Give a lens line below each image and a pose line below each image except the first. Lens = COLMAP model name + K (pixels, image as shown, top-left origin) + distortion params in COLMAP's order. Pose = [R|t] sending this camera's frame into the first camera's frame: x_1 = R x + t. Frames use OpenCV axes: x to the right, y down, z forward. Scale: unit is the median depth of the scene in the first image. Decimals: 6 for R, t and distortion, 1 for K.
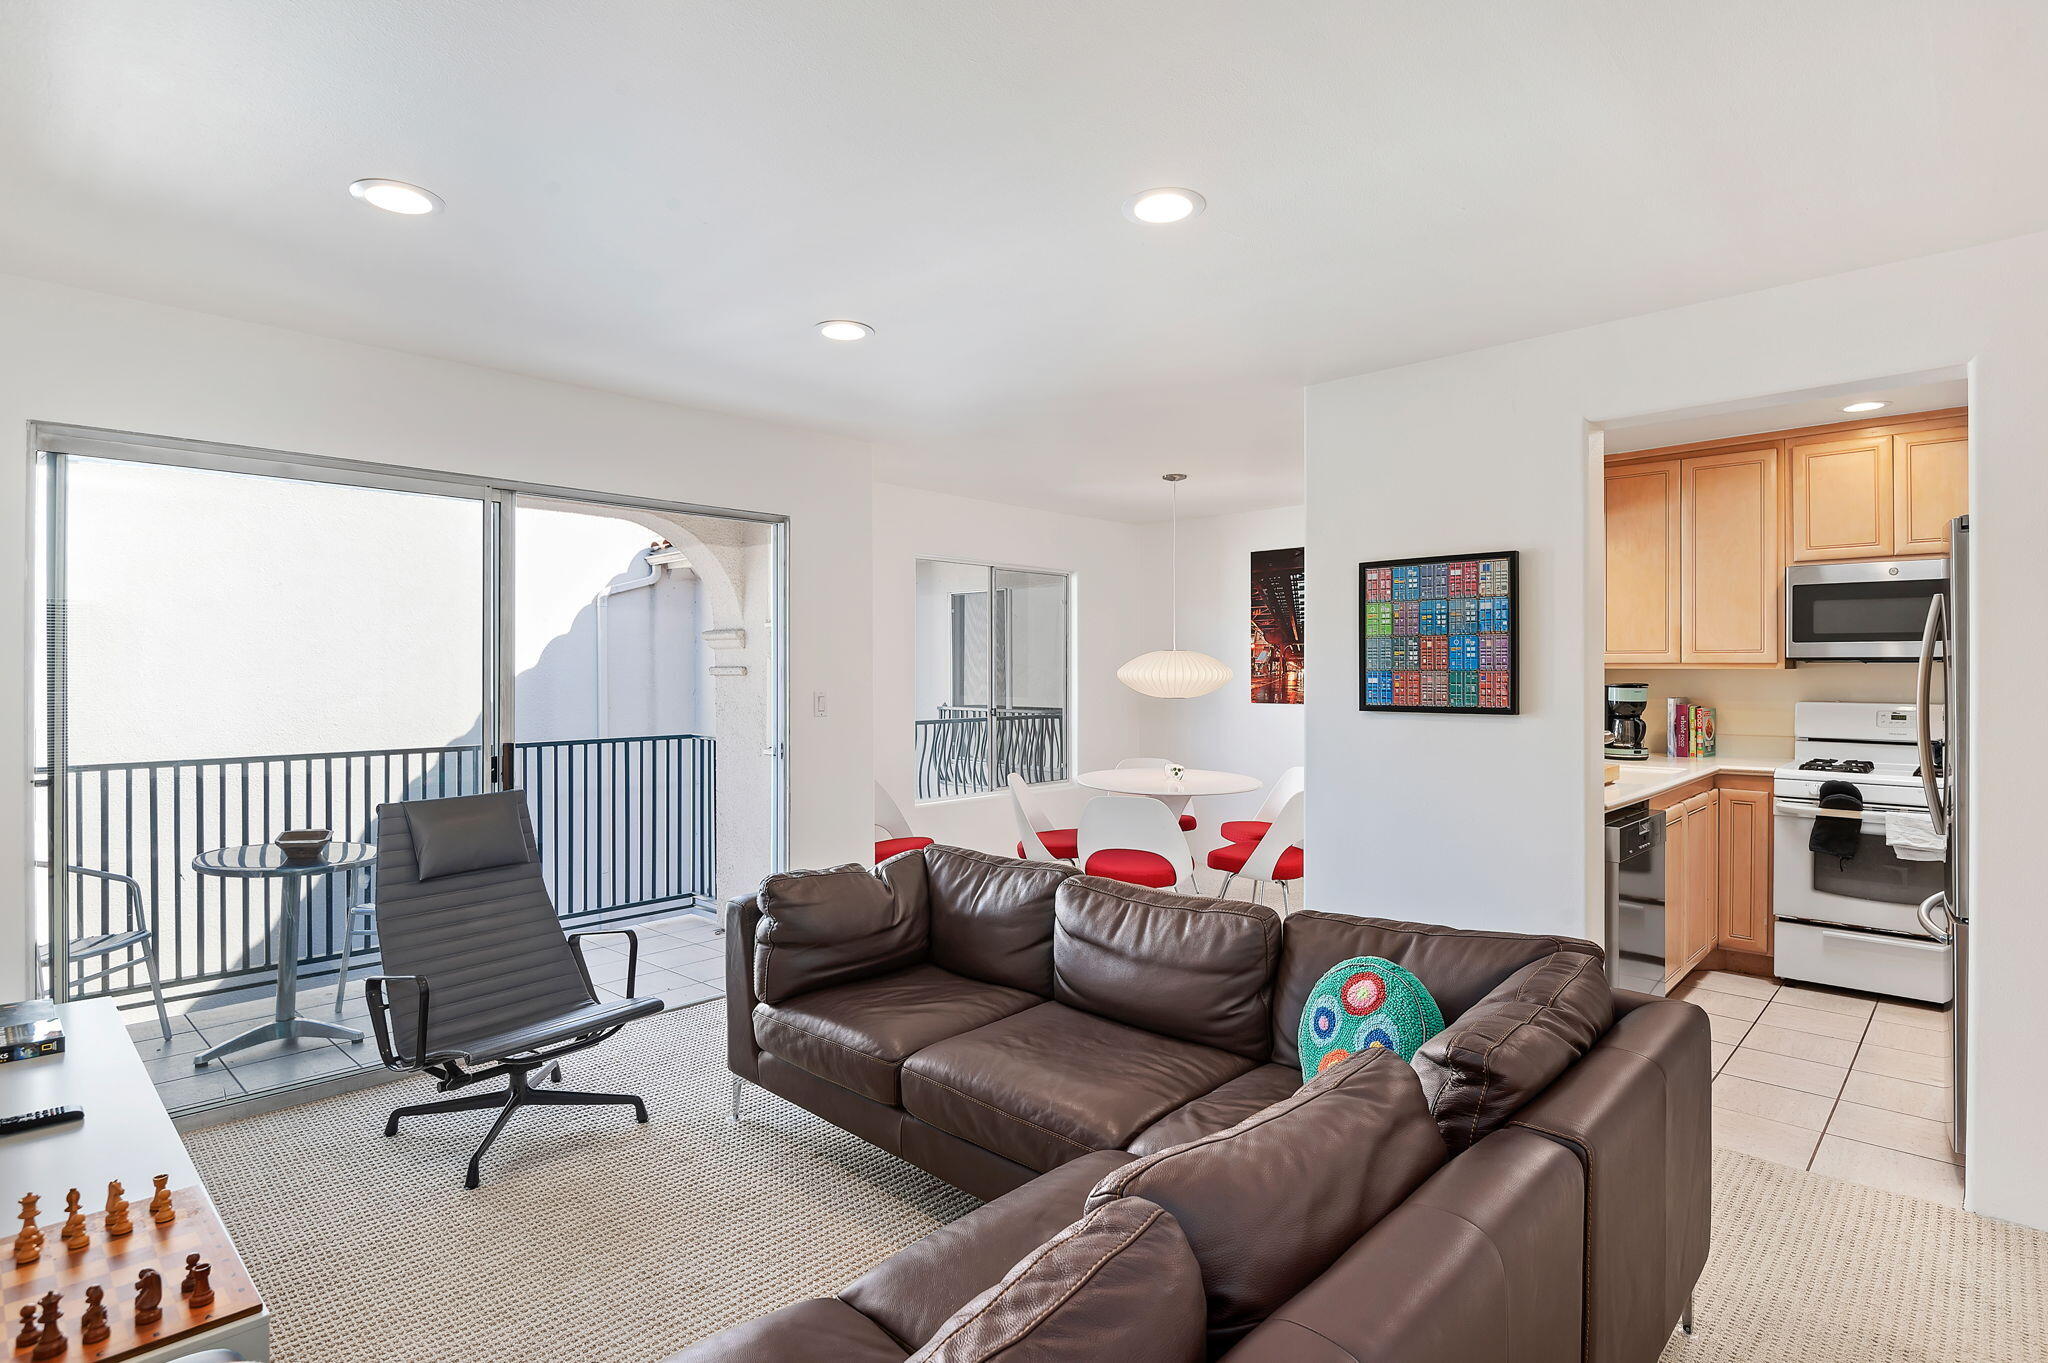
lens RADIAL K [[1070.0, 0, 1042.0], [0, 1070.0, 666.4], [0, 0, 1]] dist [0.010544, -0.003354]
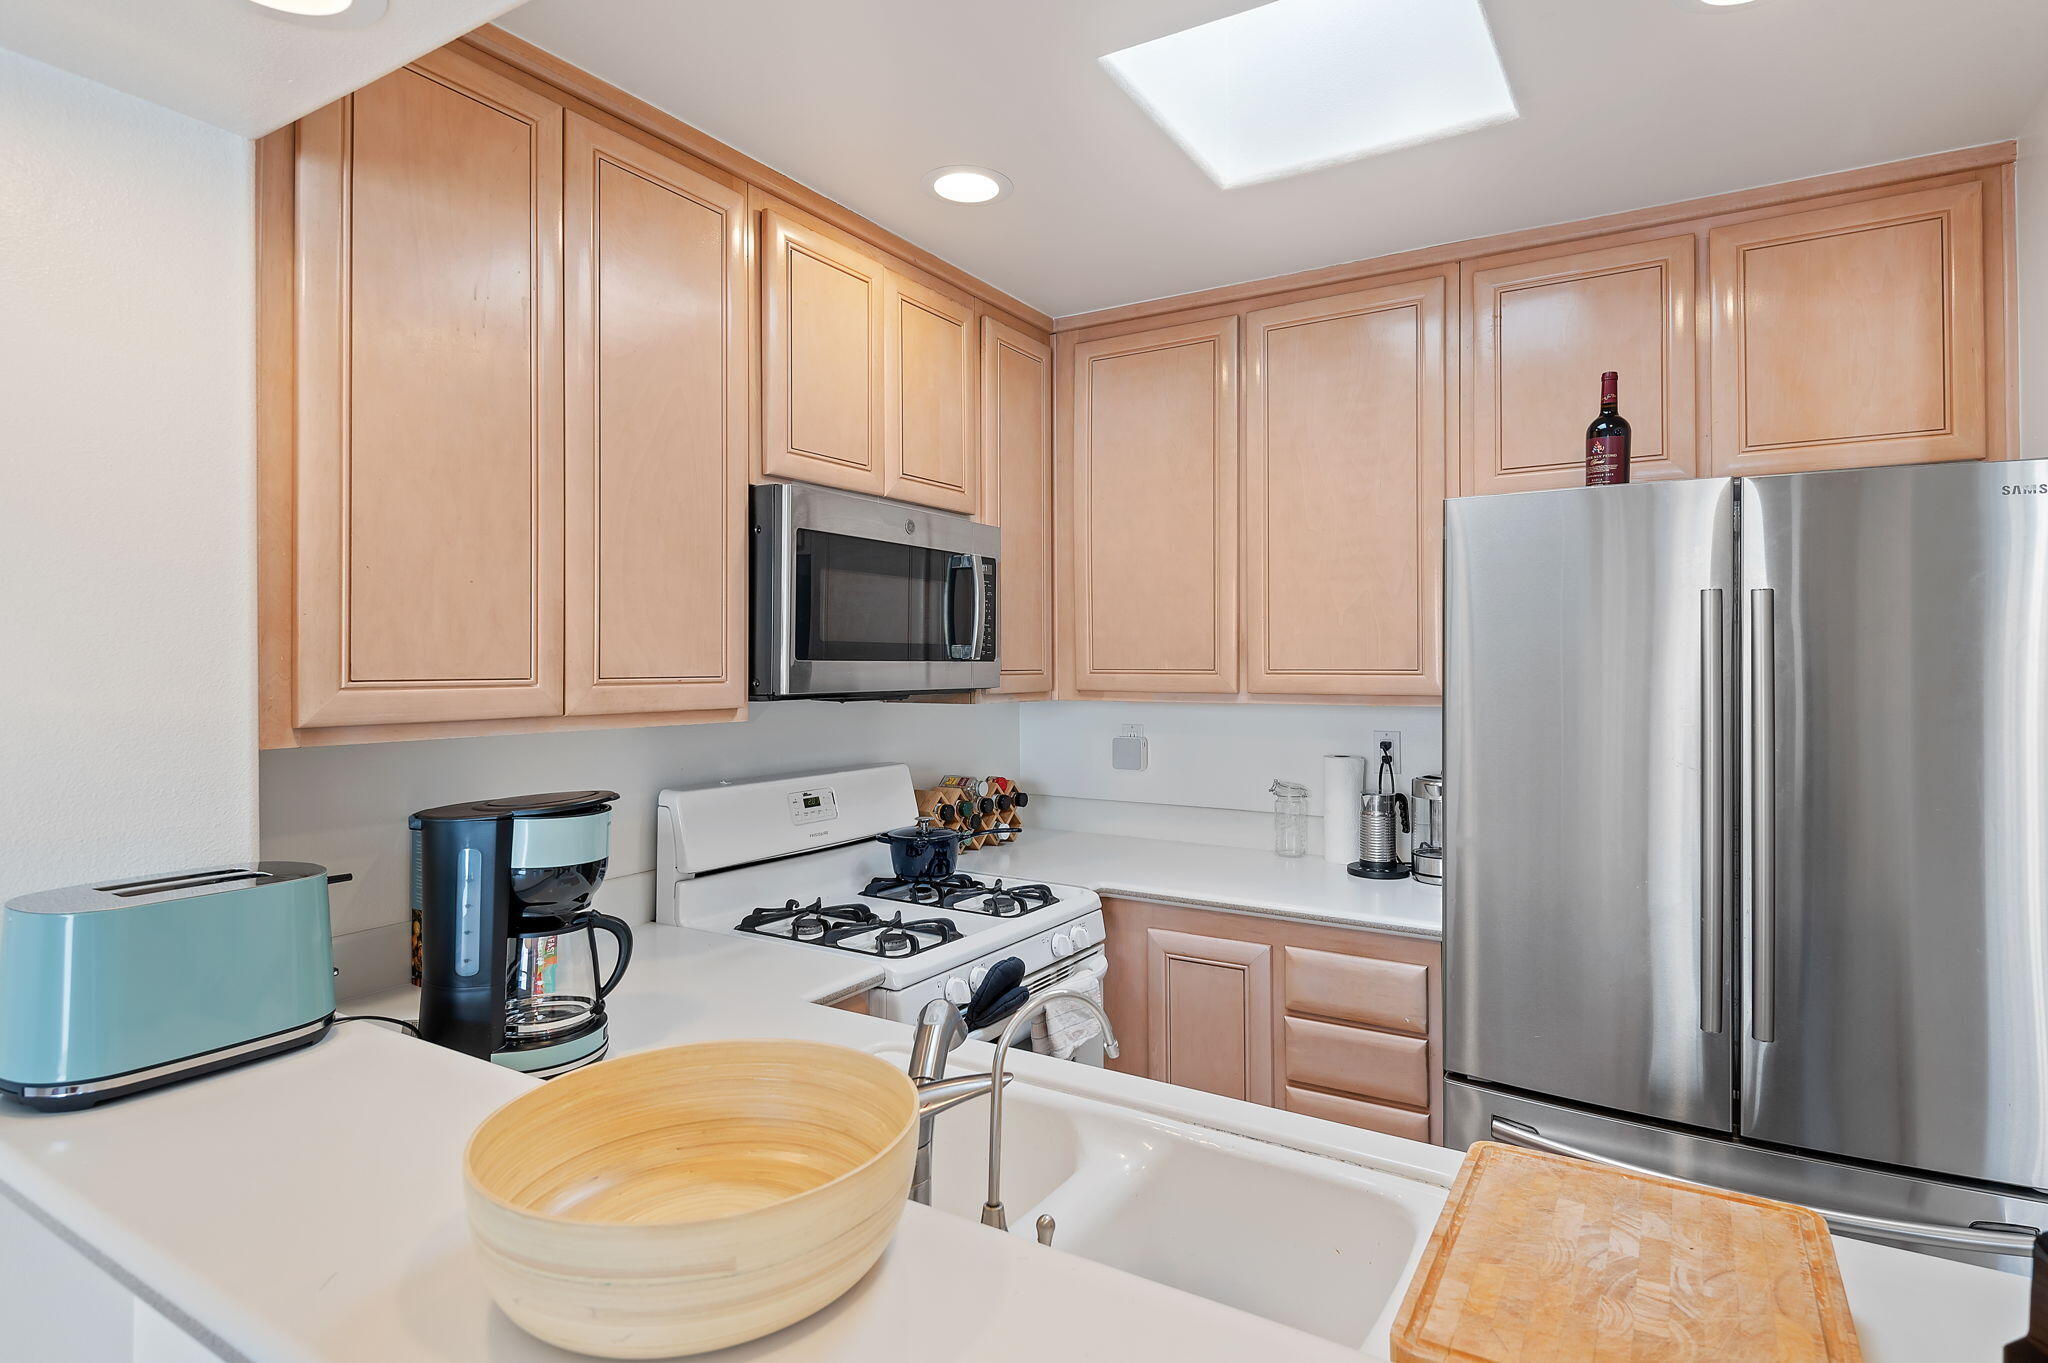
lens RADIAL K [[1070.0, 0, 1034.1], [0, 1070.0, 650.0], [0, 0, 1]] dist [0.010544, -0.003354]
pose [[-0.194154, 0.009849, 0.980922, 0.252023], [-0.004669, 0.999929, -0.010964, -0.021393], [-0.980960, -0.006708, -0.194095, 0.969996]]
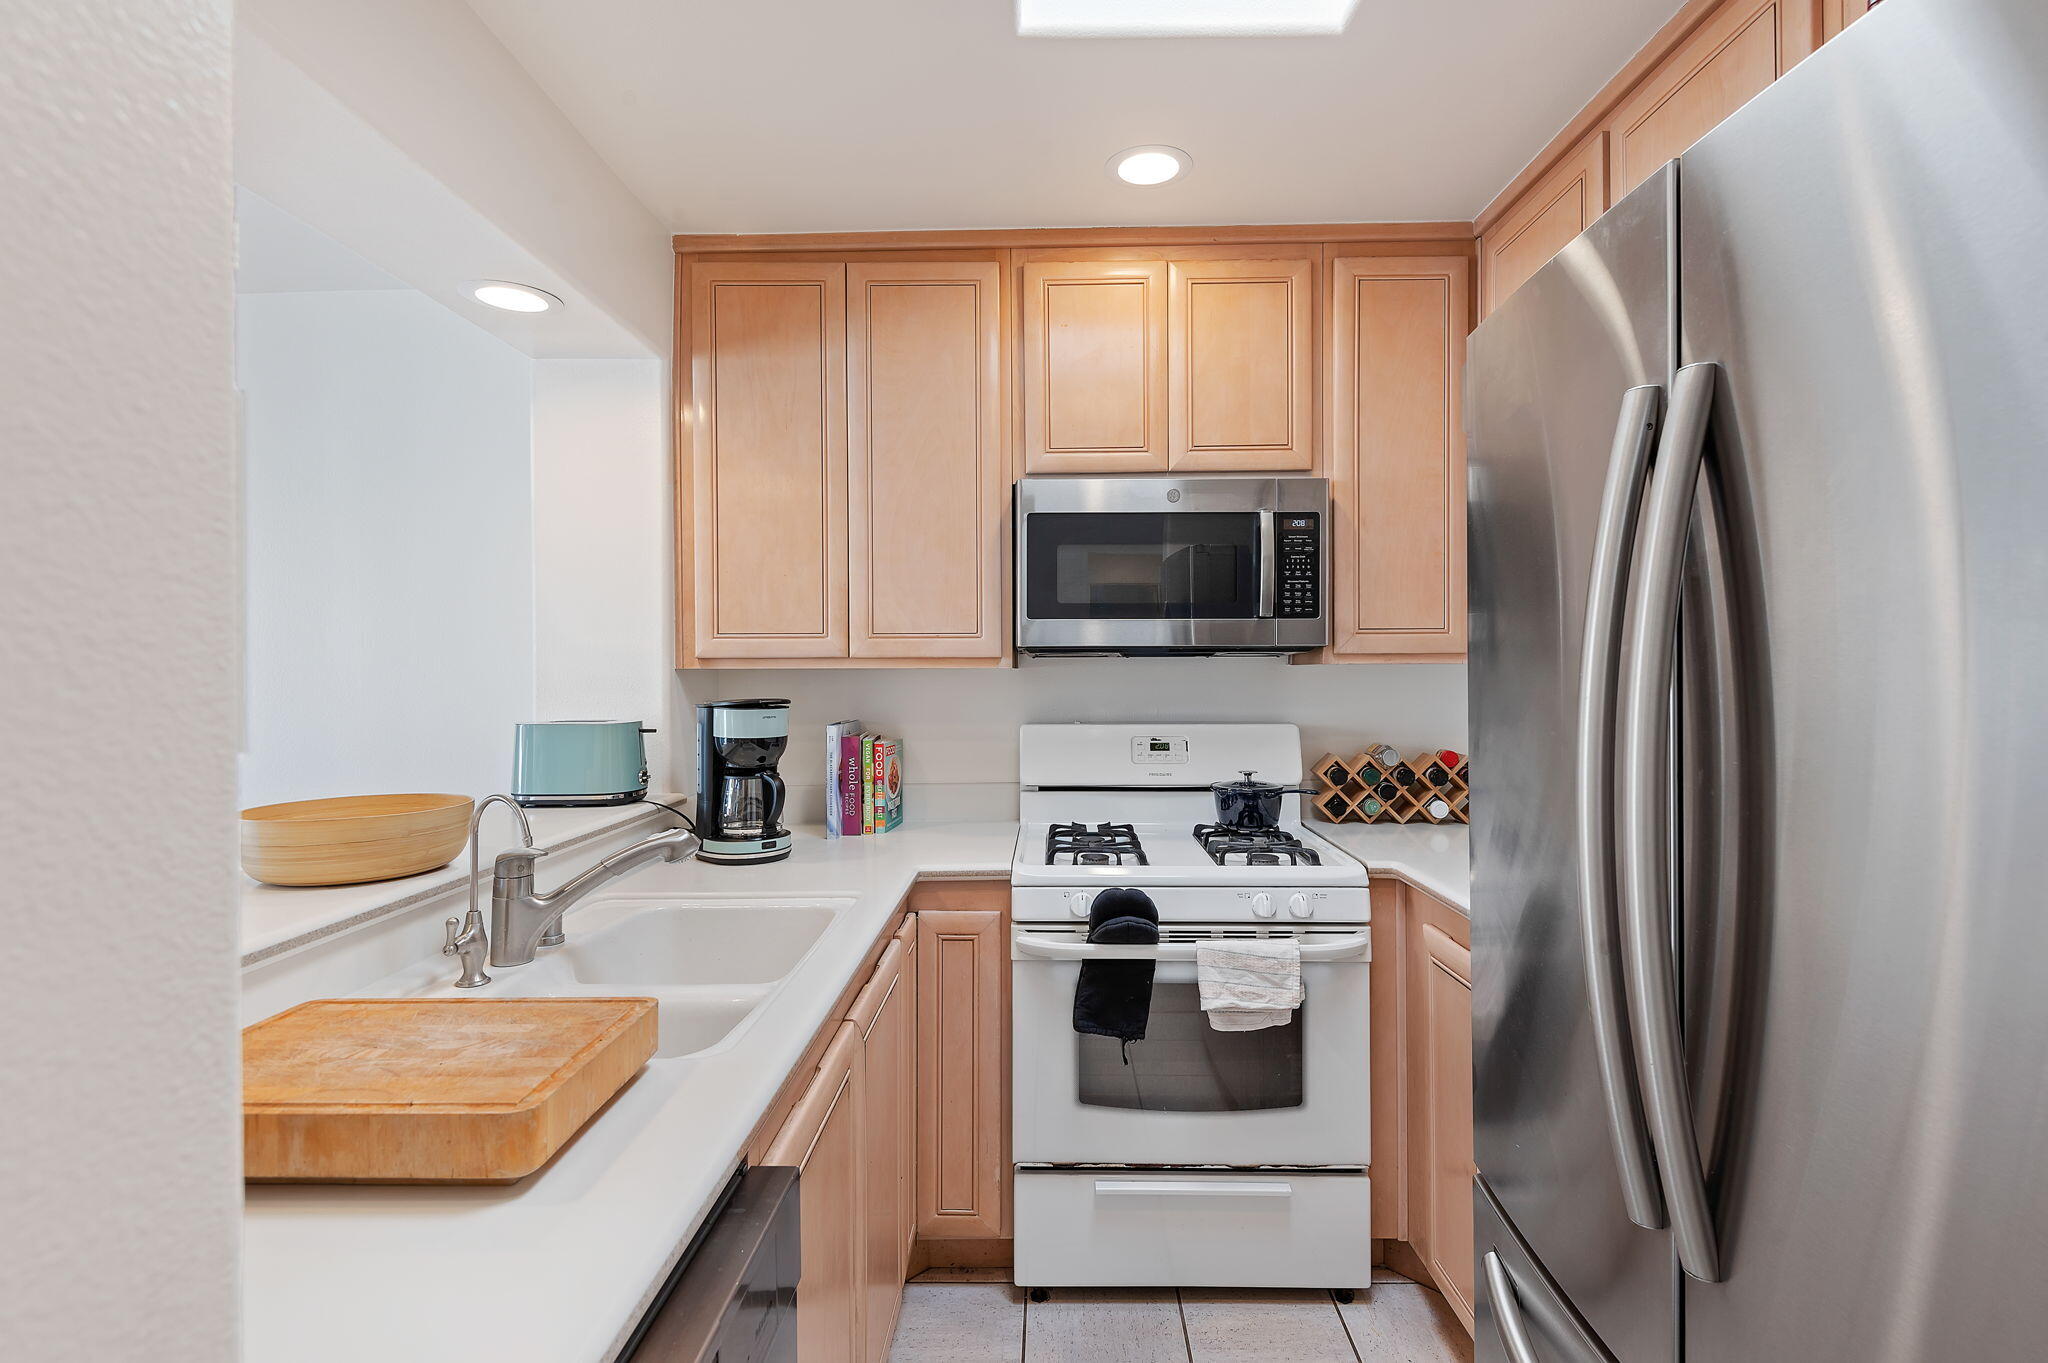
lens RADIAL K [[968.1, 0, 1039.1], [0, 968.1, 677.5], [0, 0, 1]] dist [0.005425, -0.000256]
pose [[0.742613, -0.009678, 0.669651, 0.368750], [0.002990, 0.999934, 0.011134, 0.001920], [-0.669714, -0.006266, 0.742592, 0.622251]]
